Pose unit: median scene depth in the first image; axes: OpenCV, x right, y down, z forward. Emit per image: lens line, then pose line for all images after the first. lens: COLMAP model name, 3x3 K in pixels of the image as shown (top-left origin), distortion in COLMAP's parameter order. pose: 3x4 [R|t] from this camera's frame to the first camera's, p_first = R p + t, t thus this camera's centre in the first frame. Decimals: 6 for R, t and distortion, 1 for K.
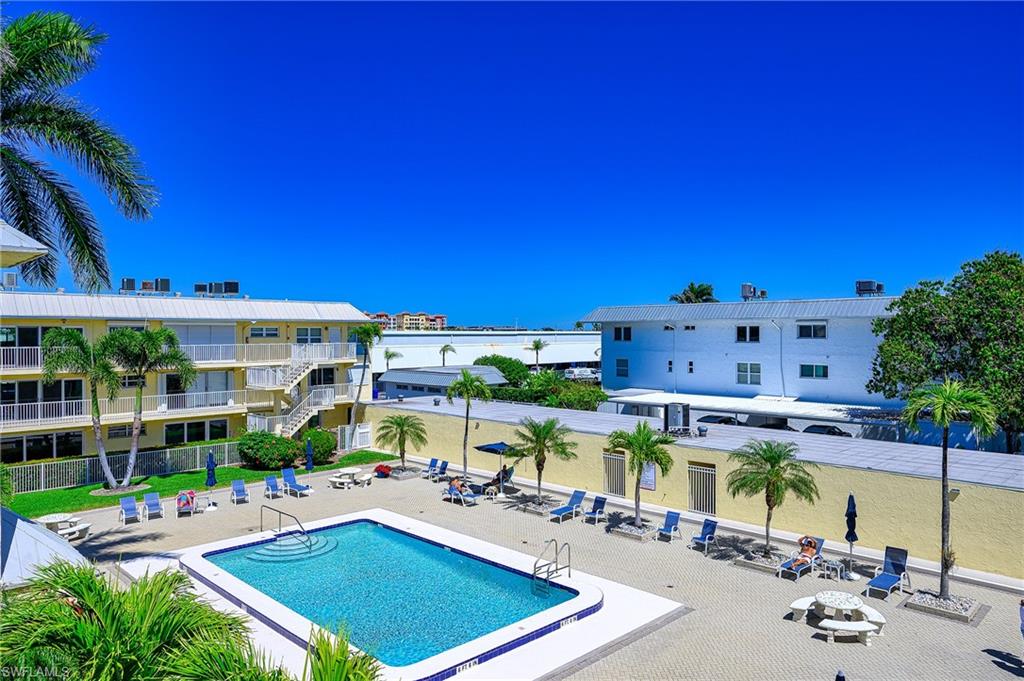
lens RADIAL K [[696.0, 0, 511.8], [0, 696.0, 336.2], [0, 0, 1]] dist [0.007258, 0.001069]
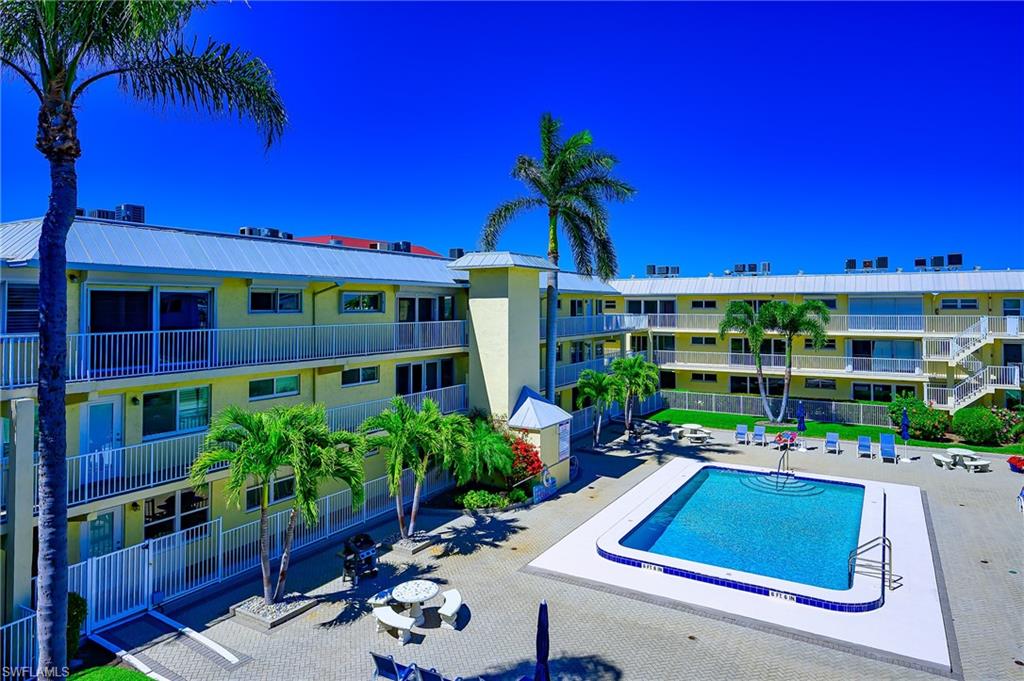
lens RADIAL K [[622.3, 0, 511.7], [0, 622.3, 306.4], [0, 0, 1]] dist [-0.001434, 0.000554]
pose [[0.247185, -0.000440, -0.968968, 0.364279], [-0.004221, 0.999990, -0.001531, 0.001964], [0.968959, 0.004468, 0.247180, 0.180281]]
